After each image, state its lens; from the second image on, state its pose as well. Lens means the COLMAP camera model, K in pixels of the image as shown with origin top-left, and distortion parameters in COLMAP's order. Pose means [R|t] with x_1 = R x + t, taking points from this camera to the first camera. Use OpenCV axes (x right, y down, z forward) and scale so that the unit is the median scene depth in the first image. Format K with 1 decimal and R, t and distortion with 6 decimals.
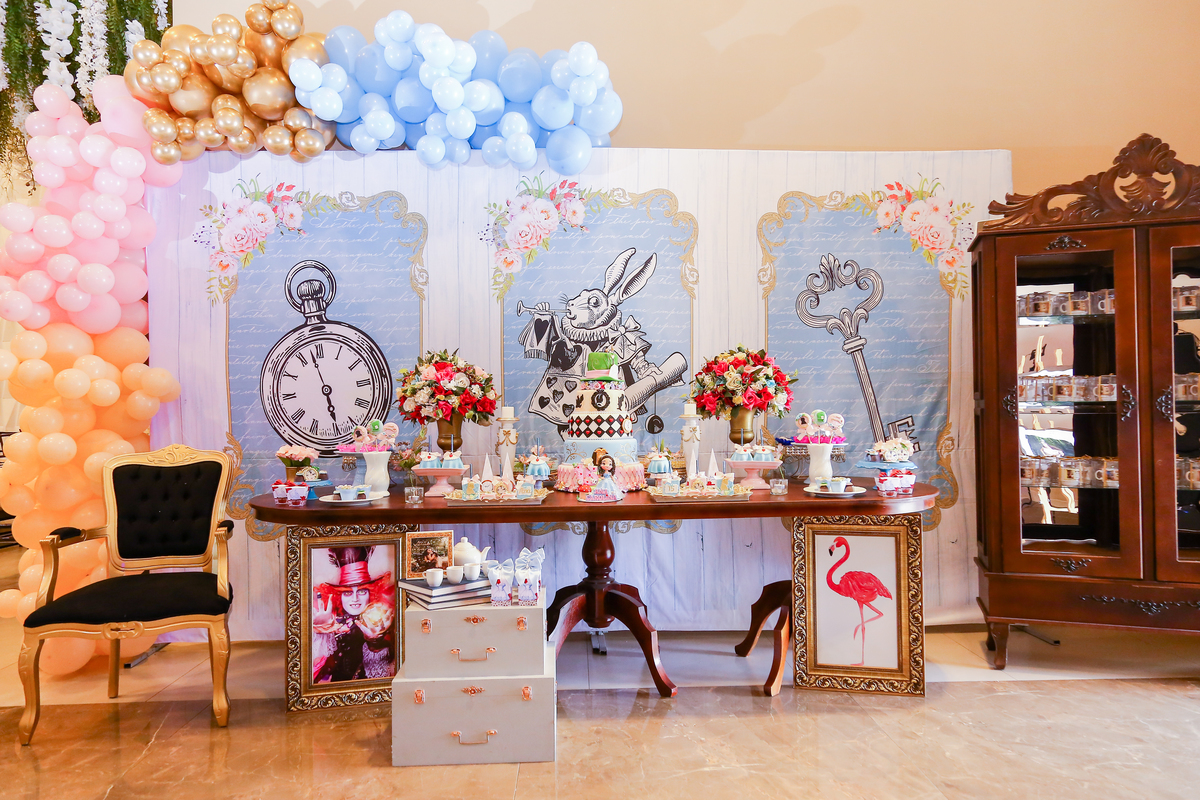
lens RADIAL K [[825.0, 0, 600.0], [0, 825.0, 400.0], [0, 0, 1]] dist [-0.000032, 0.004377]
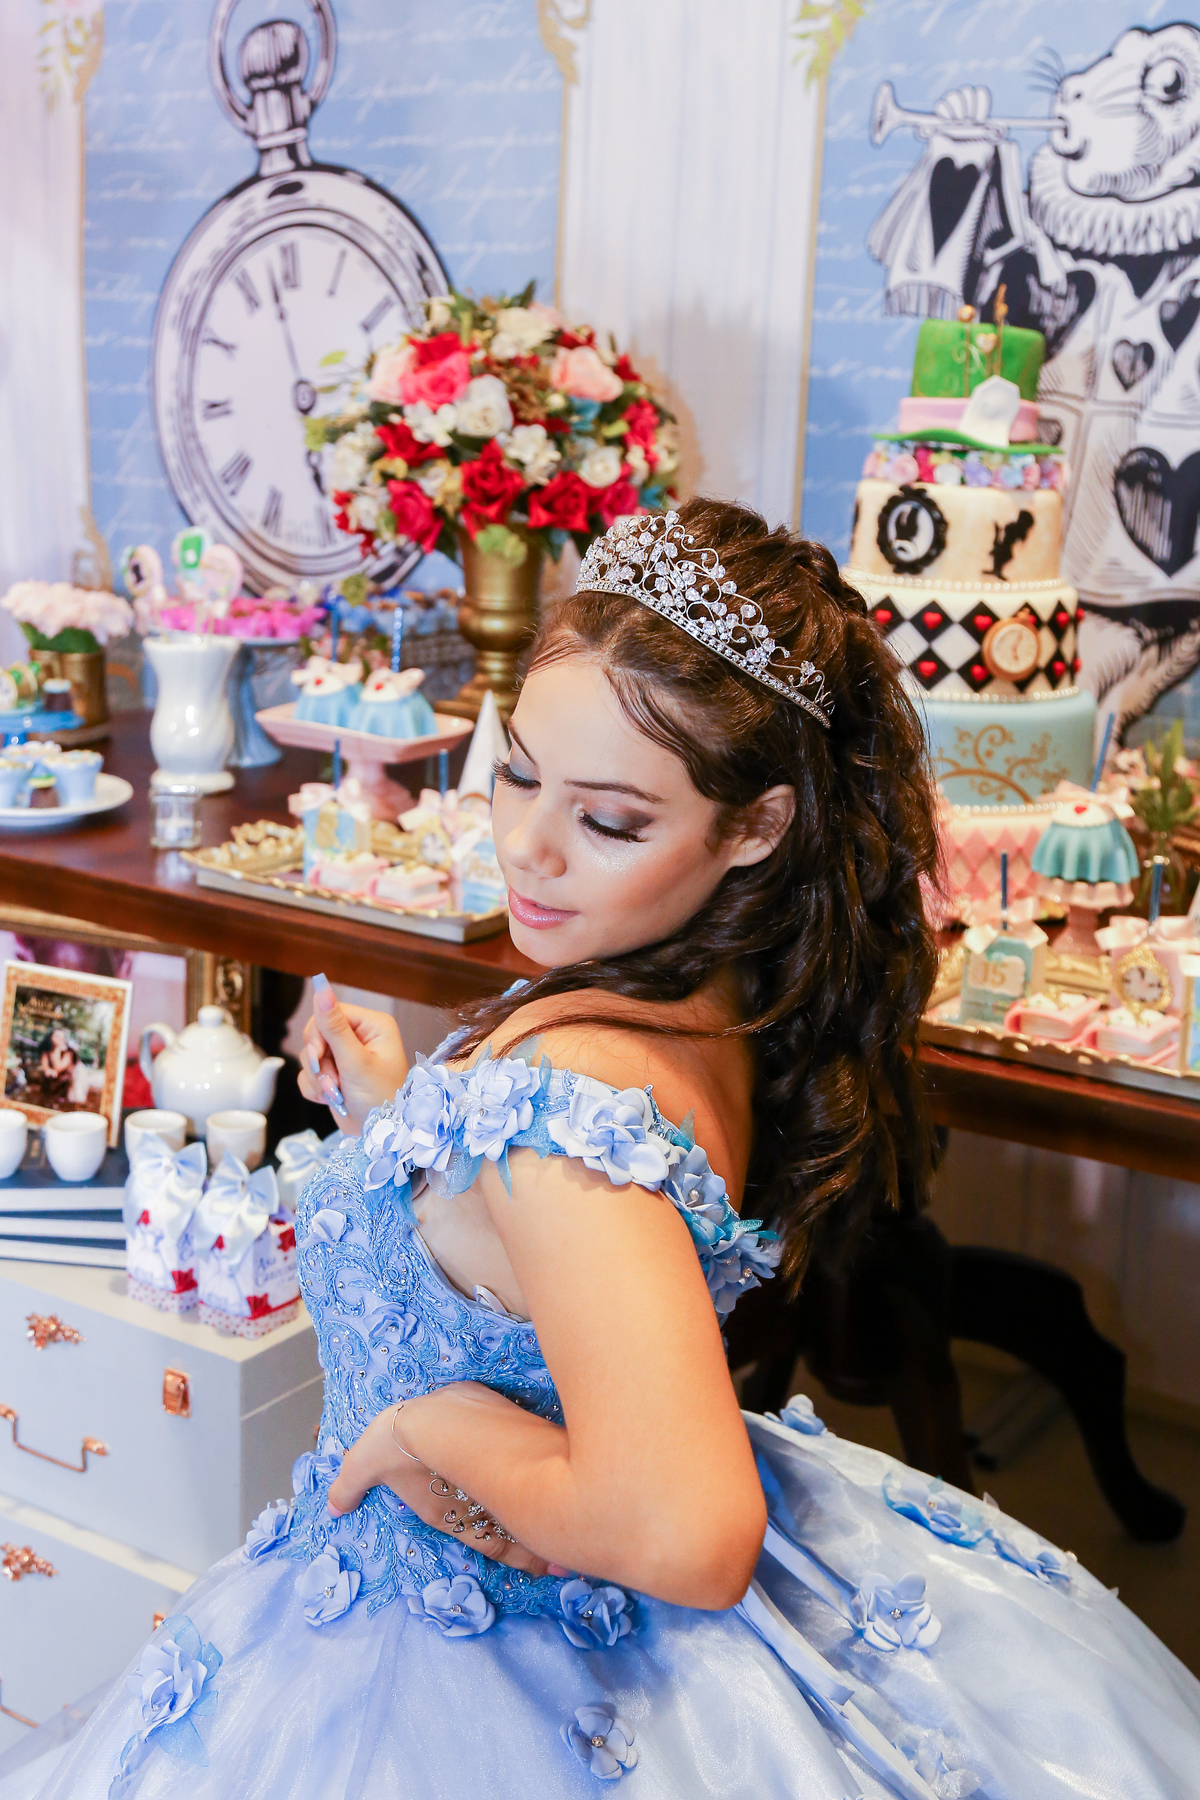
lens RADIAL K [[2259.6, 0, 605.0], [0, 2259.6, 875.0], [0, 0, 1]] dist [0.022224, -0.010379]
pose [[0.818928, 0.174901, -0.546596, 0.258985], [-0.043967, 0.968750, 0.244110, -0.050415], [0.572210, -0.175876, 0.801027, 0.348491]]
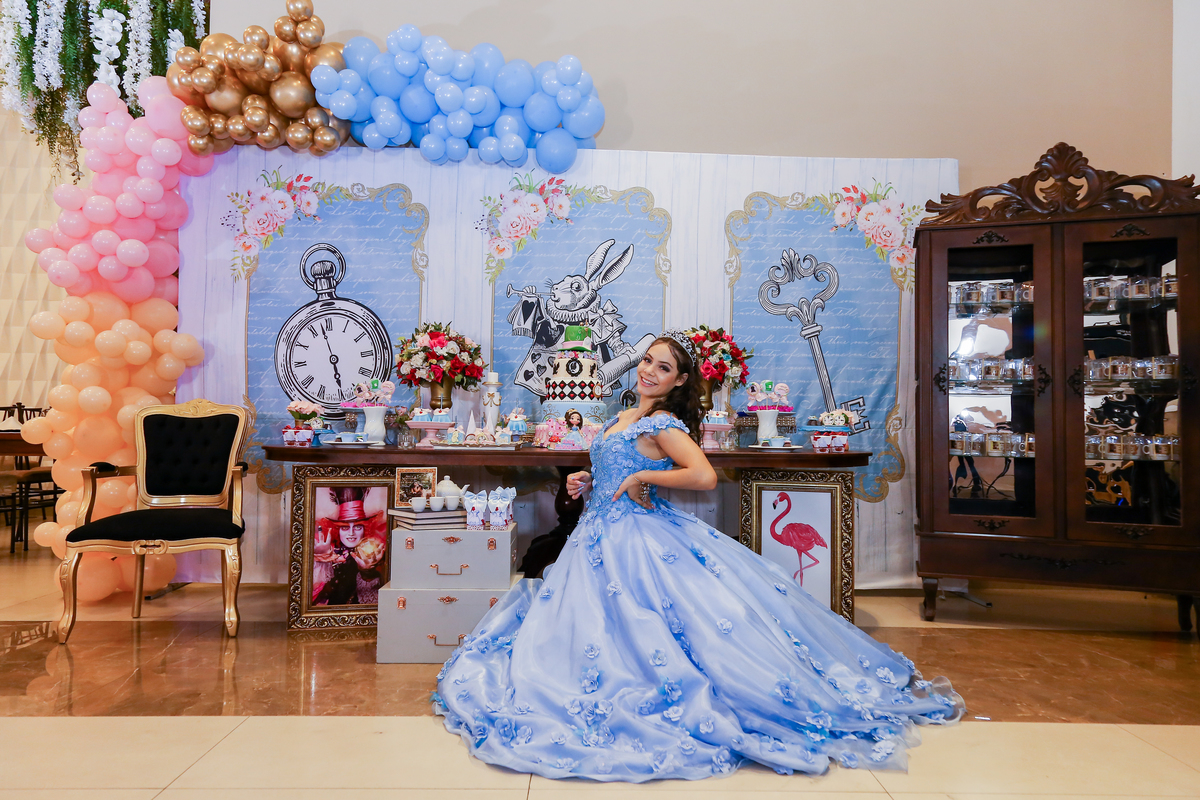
lens RADIAL K [[833.5, 0, 600.0], [0, 833.5, 397.0], [0, 0, 1]] dist [0.006810, -0.005371]
pose [[0.999542, 0.024958, -0.017127, 0.048259], [-0.025478, 0.999199, -0.030843, 0.064193], [0.016344, 0.031266, 0.999377, -0.118053]]
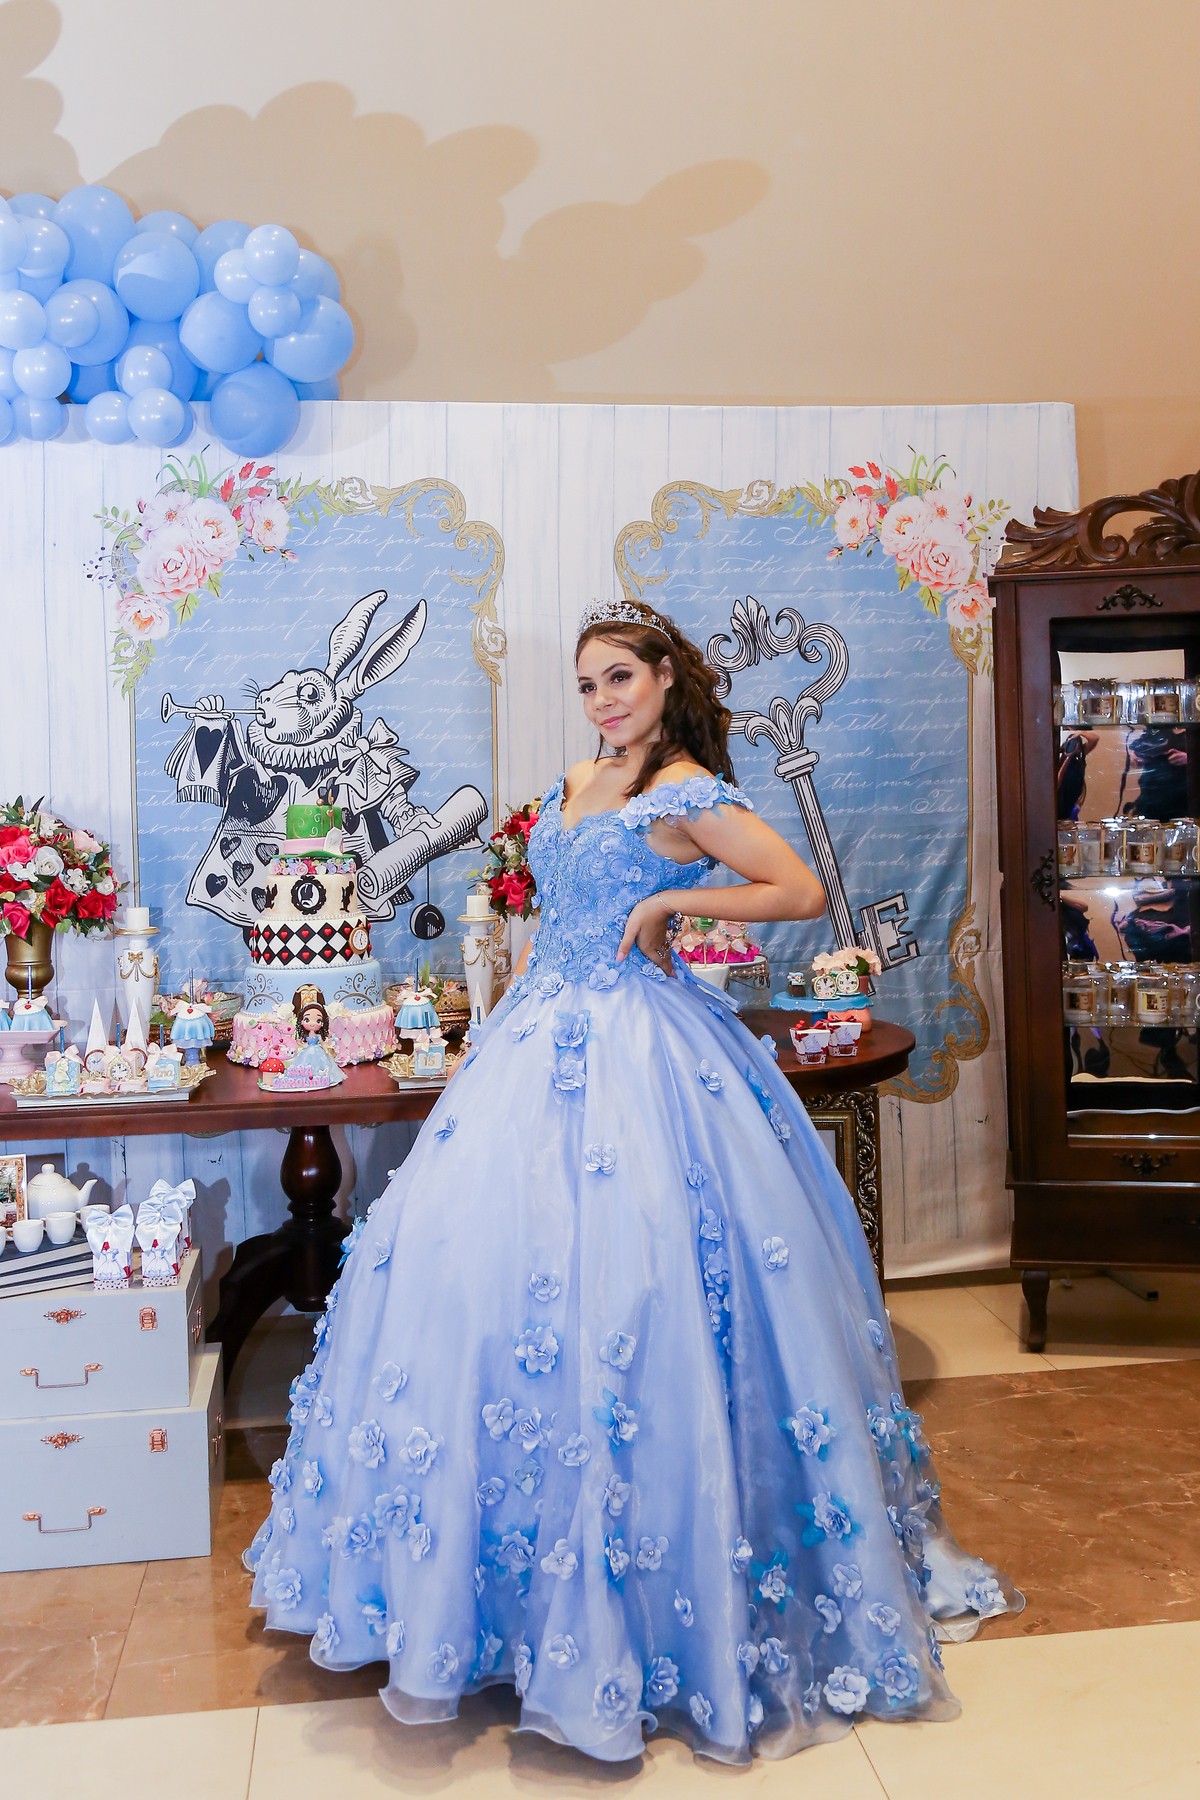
lens RADIAL K [[1817.0, 0, 604.5], [0, 1817.0, 771.4], [0, 0, 1]] dist [-0.020516, -0.013008]
pose [[0.995348, -0.017045, 0.094827, 0.070776], [0.016850, 0.999854, 0.002867, -0.069437], [-0.094862, -0.001255, 0.995490, -0.179461]]
